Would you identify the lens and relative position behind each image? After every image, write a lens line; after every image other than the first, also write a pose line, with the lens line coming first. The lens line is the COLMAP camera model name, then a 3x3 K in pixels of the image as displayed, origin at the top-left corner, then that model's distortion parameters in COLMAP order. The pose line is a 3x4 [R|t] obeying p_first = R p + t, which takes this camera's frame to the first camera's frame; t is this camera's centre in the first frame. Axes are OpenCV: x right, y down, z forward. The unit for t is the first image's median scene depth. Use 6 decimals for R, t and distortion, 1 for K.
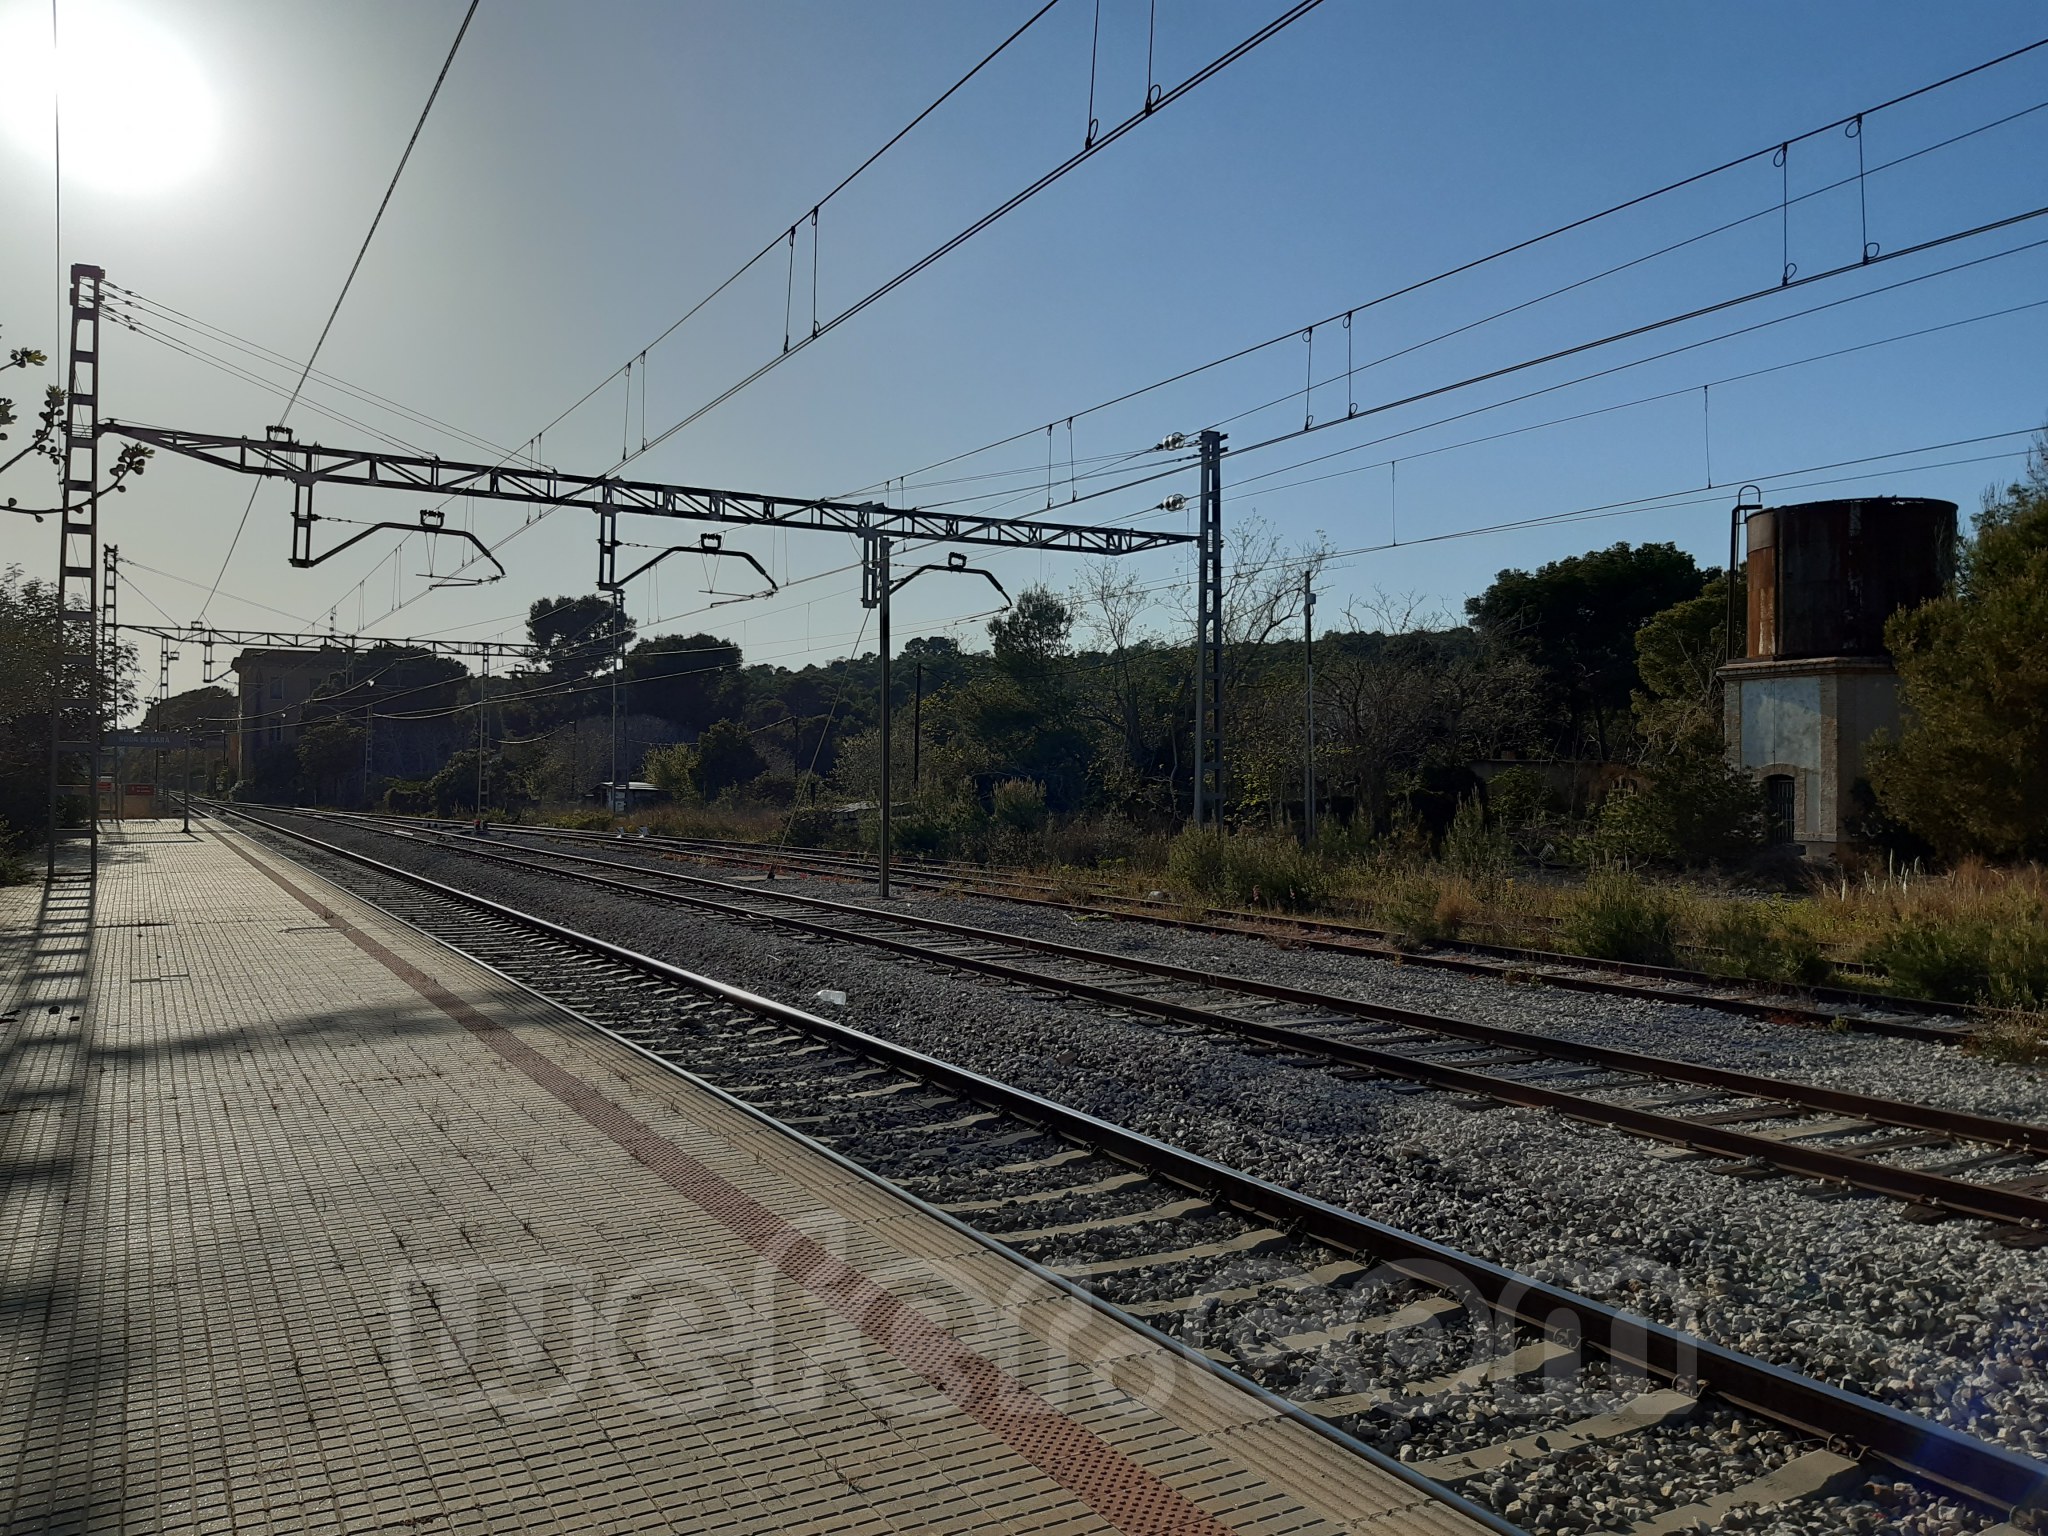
lens RADIAL K [[1578.9, 0, 1006.1], [0, 1578.9, 736.7], [0, 0, 1]] dist [0.085976, -0.171307]
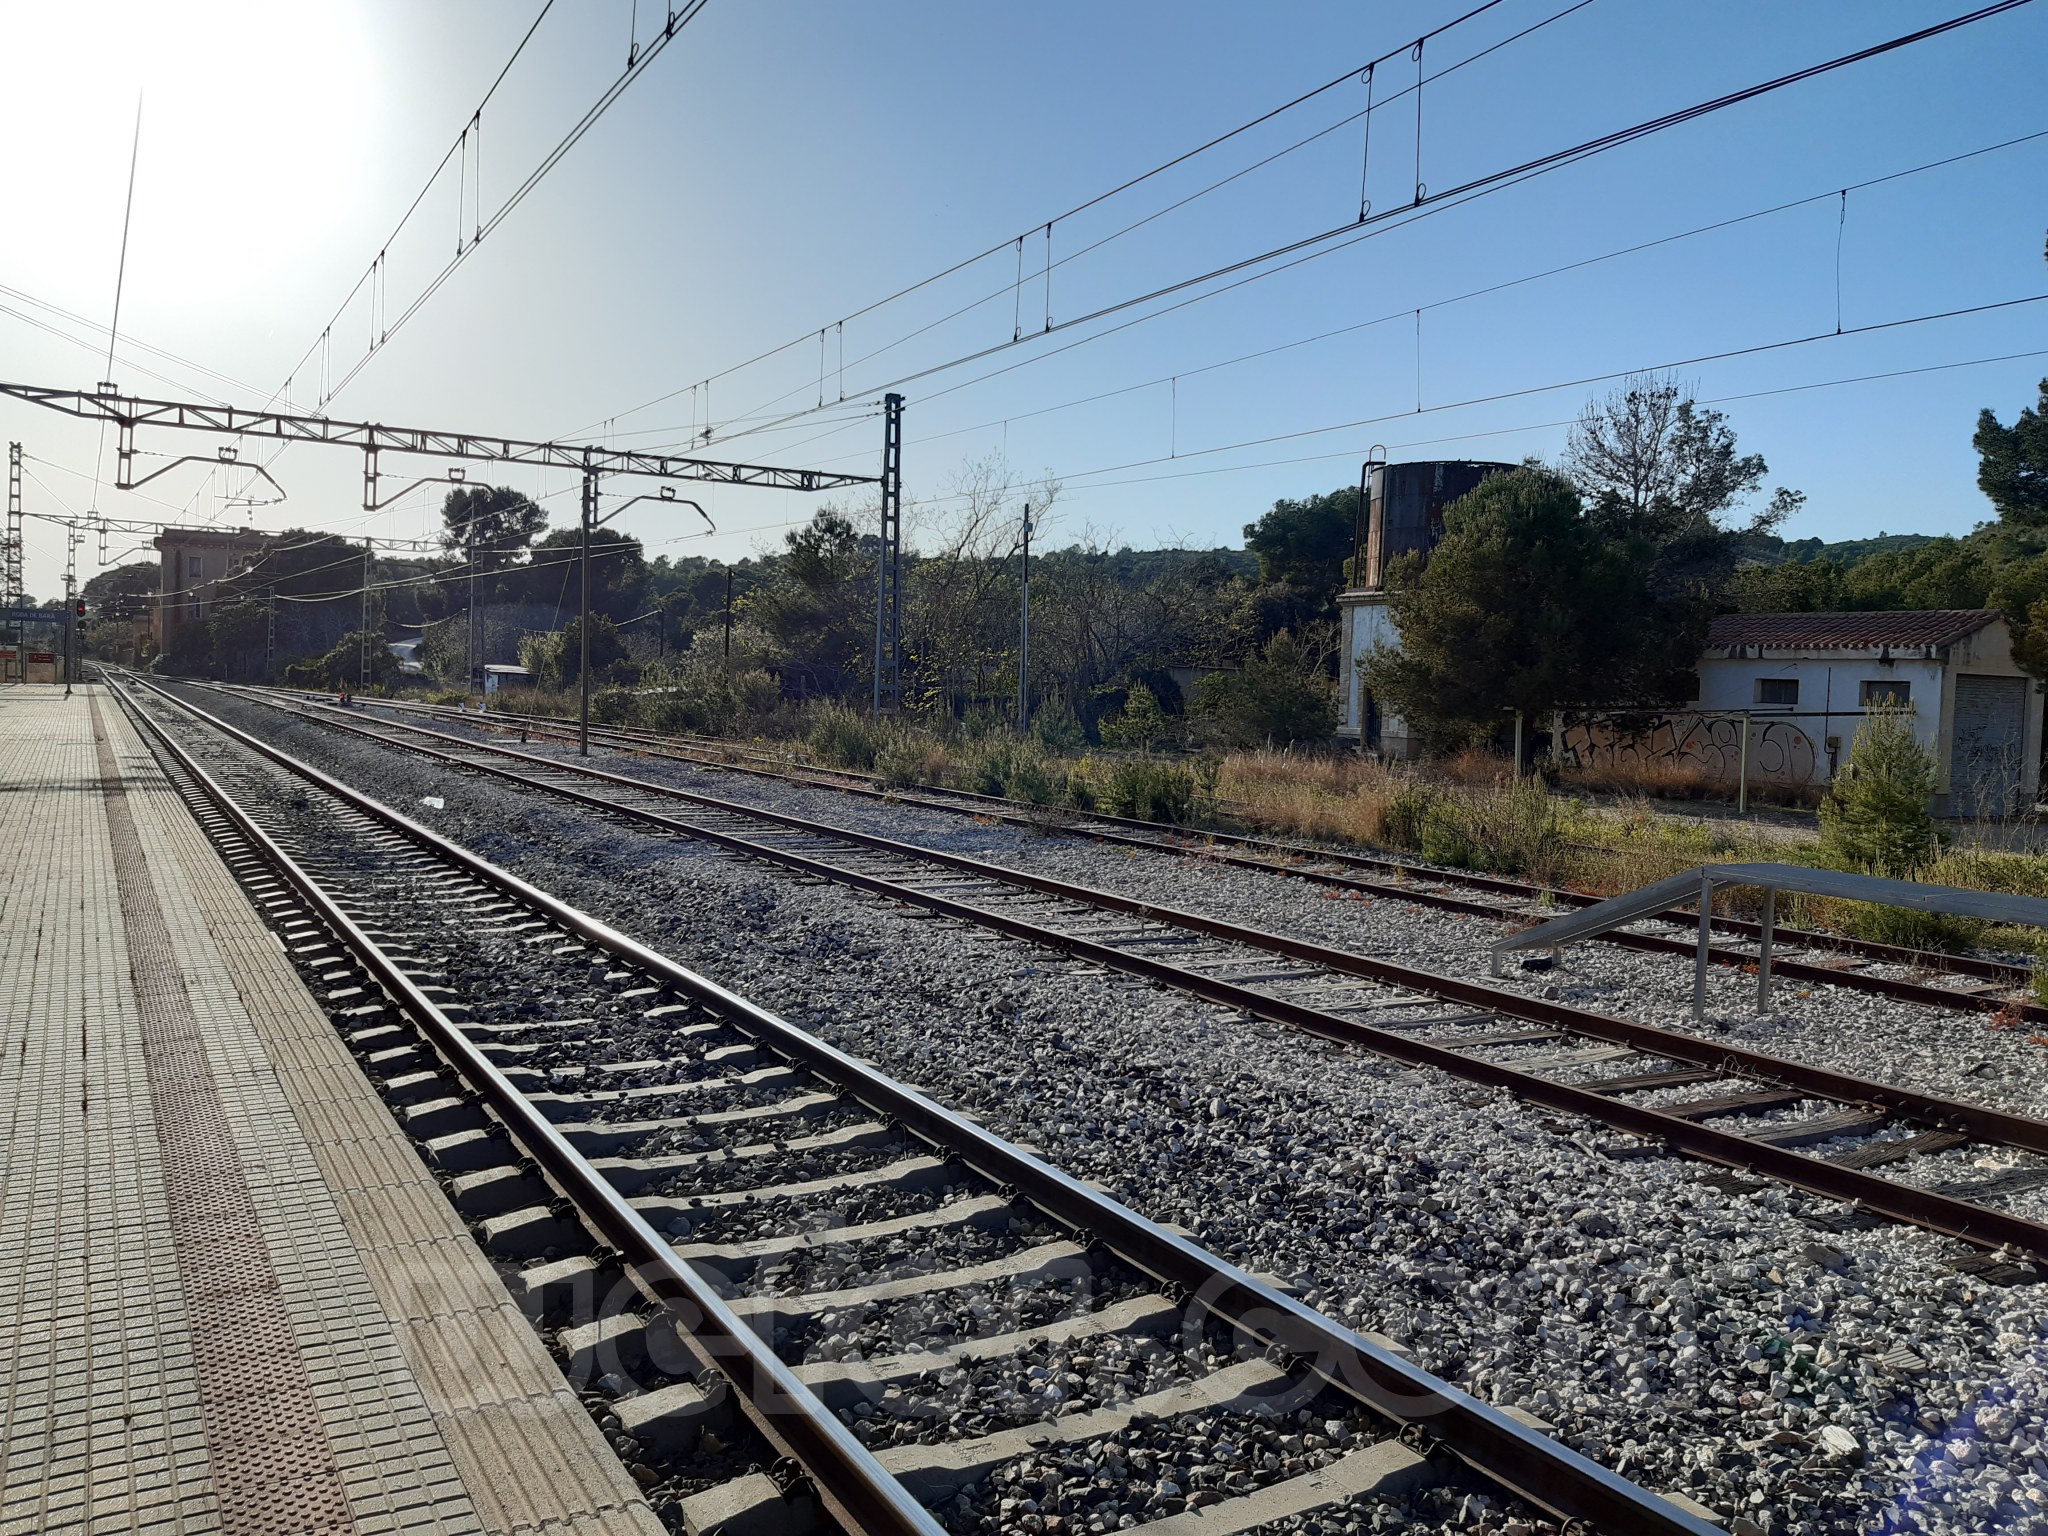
lens RADIAL K [[1598.4, 0, 1025.7], [0, 1598.4, 744.3], [0, 0, 1]] dist [0.062069, -0.128729]
pose [[0.999157, 0.027438, 0.030540, 0.201812], [-0.029445, 0.997295, 0.067348, -0.005696], [-0.028610, -0.068191, 0.997262, -0.273292]]
